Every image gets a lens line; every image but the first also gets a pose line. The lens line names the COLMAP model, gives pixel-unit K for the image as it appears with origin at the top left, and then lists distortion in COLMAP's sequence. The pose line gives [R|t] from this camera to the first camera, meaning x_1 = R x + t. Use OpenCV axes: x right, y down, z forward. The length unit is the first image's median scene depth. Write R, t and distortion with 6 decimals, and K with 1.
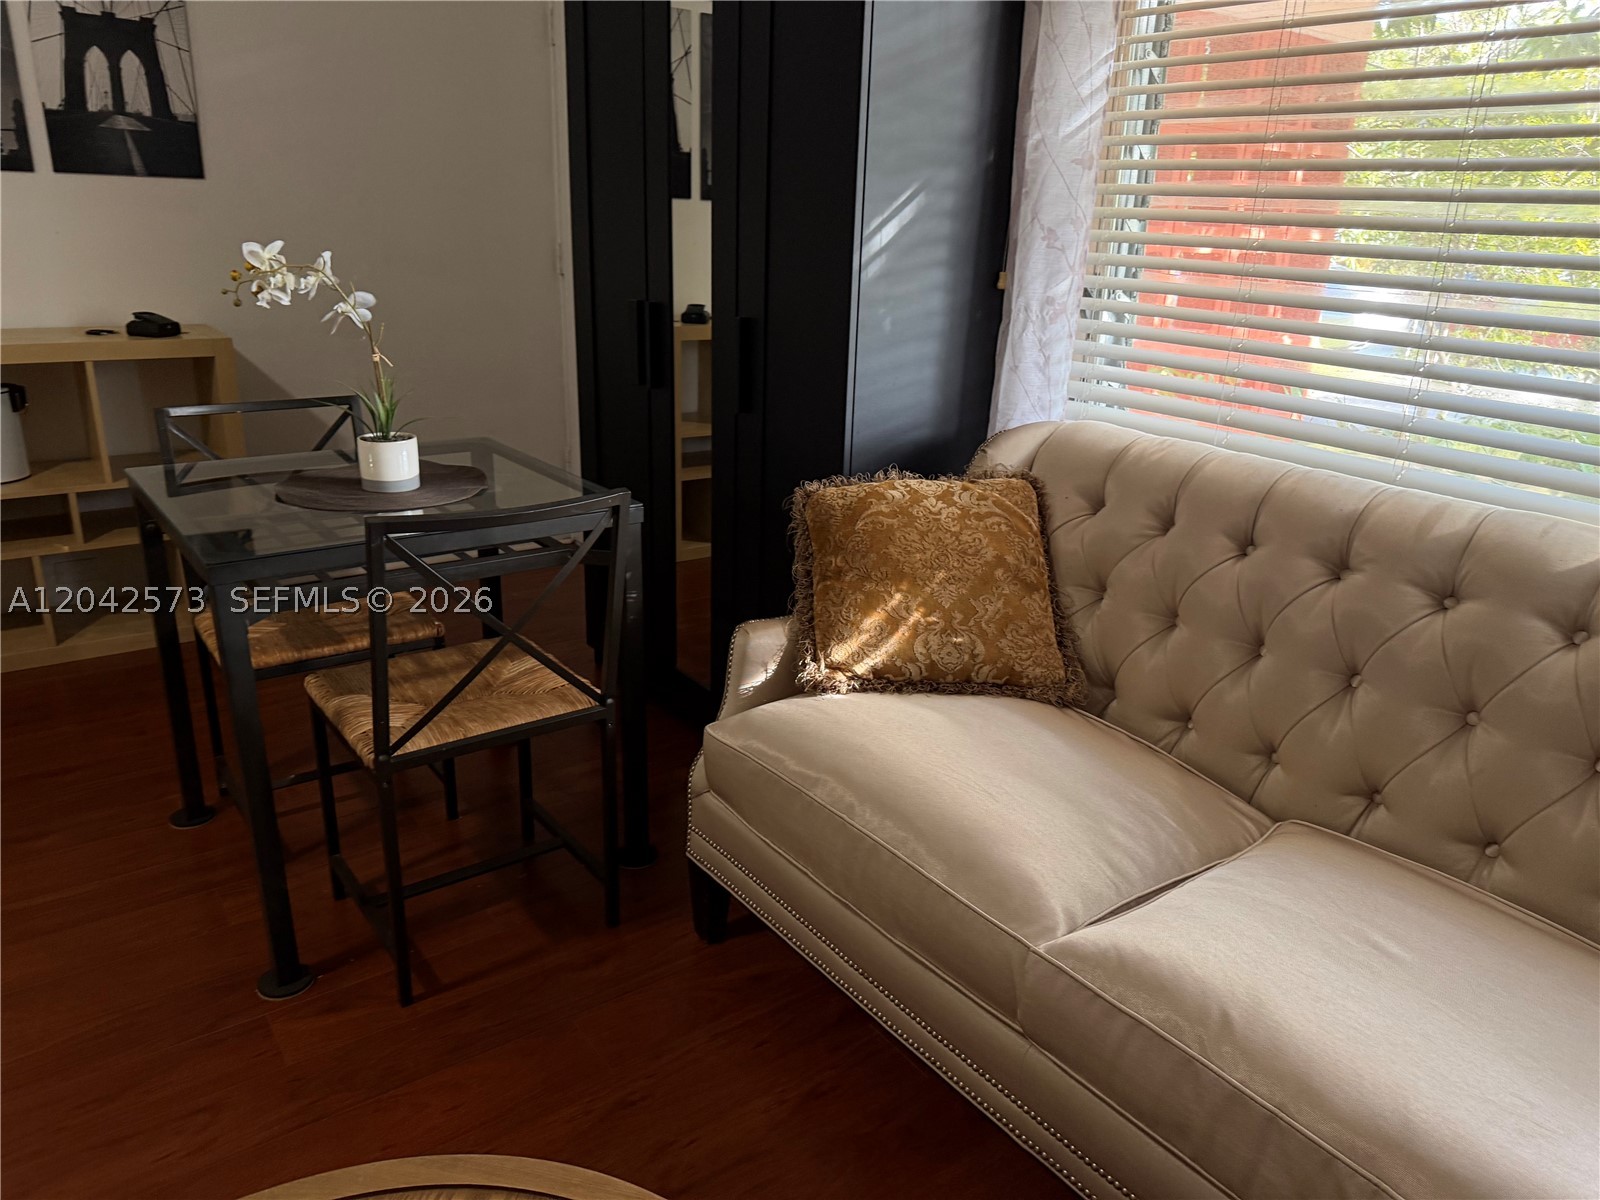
lens RADIAL K [[1118.8, 0, 800.0], [0, 1118.8, 600.0], [0, 0, 1]] dist [0.071622, -0.064313]
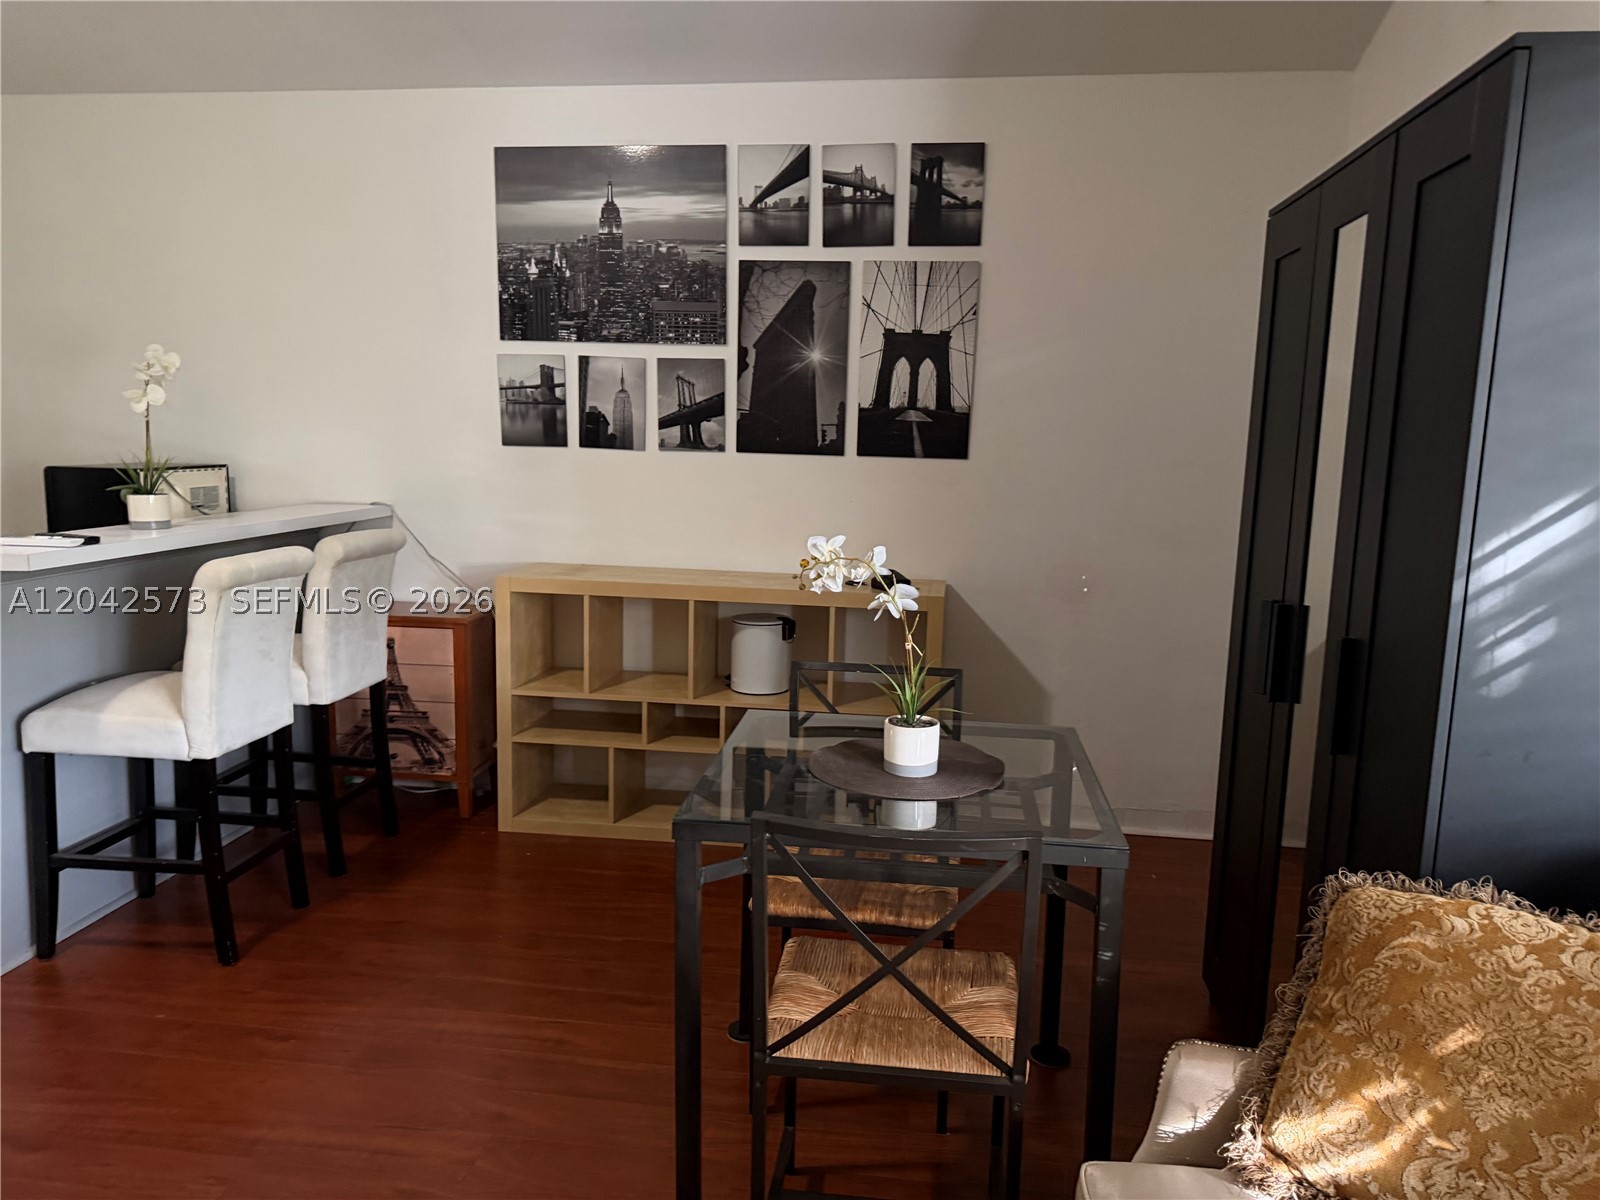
lens RADIAL K [[1118.8, 0, 800.0], [0, 1118.8, 600.0], [0, 0, 1]] dist [0.071622, -0.064313]
pose [[0.733298, 0.086618, -0.674368, 0.245782], [-0.222830, 0.967688, -0.118009, -0.116744], [0.642356, 0.236805, 0.728905, 0.194985]]
